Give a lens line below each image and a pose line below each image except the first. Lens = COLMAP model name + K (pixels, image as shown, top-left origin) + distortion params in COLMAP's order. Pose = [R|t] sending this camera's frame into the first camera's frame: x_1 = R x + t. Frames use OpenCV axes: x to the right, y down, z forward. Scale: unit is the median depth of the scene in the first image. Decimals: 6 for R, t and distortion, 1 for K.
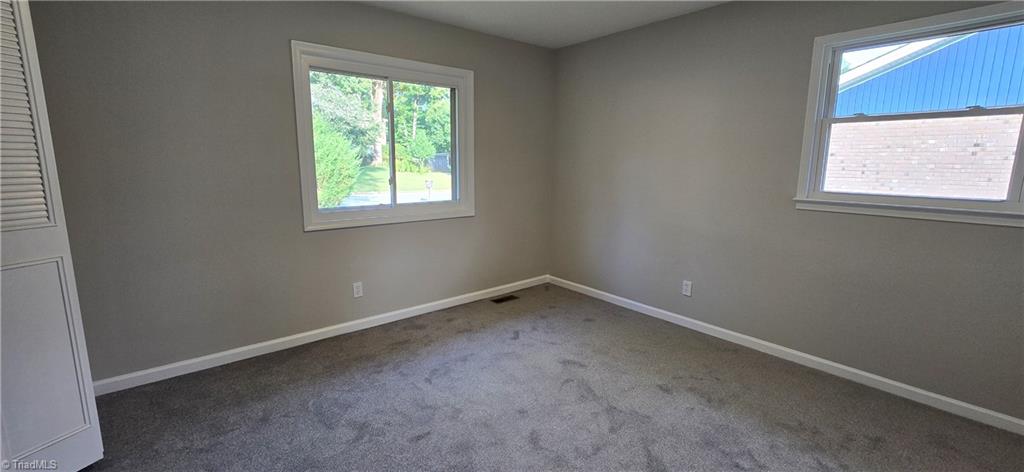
lens RADIAL K [[407.3, 0, 512.7], [0, 407.3, 224.4], [0, 0, 1]] dist [-0.008961, 0.000003]
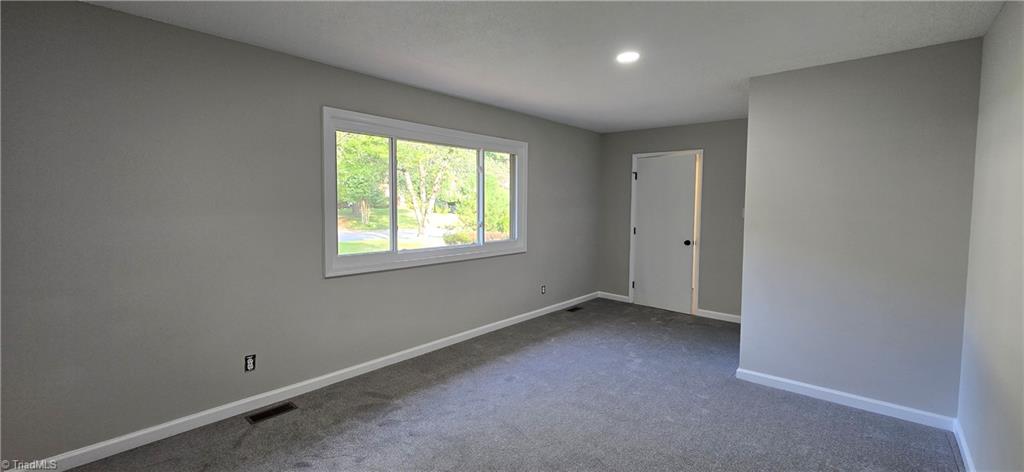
lens RADIAL K [[407.3, 0, 512.7], [0, 407.3, 224.4], [0, 0, 1]] dist [-0.008961, 0.000003]
pose [[0.989452, -0.024249, 0.142819, -0.327724], [0.040681, 0.992729, -0.113284, 0.038955], [-0.139034, 0.117899, 0.983244, -0.261121]]
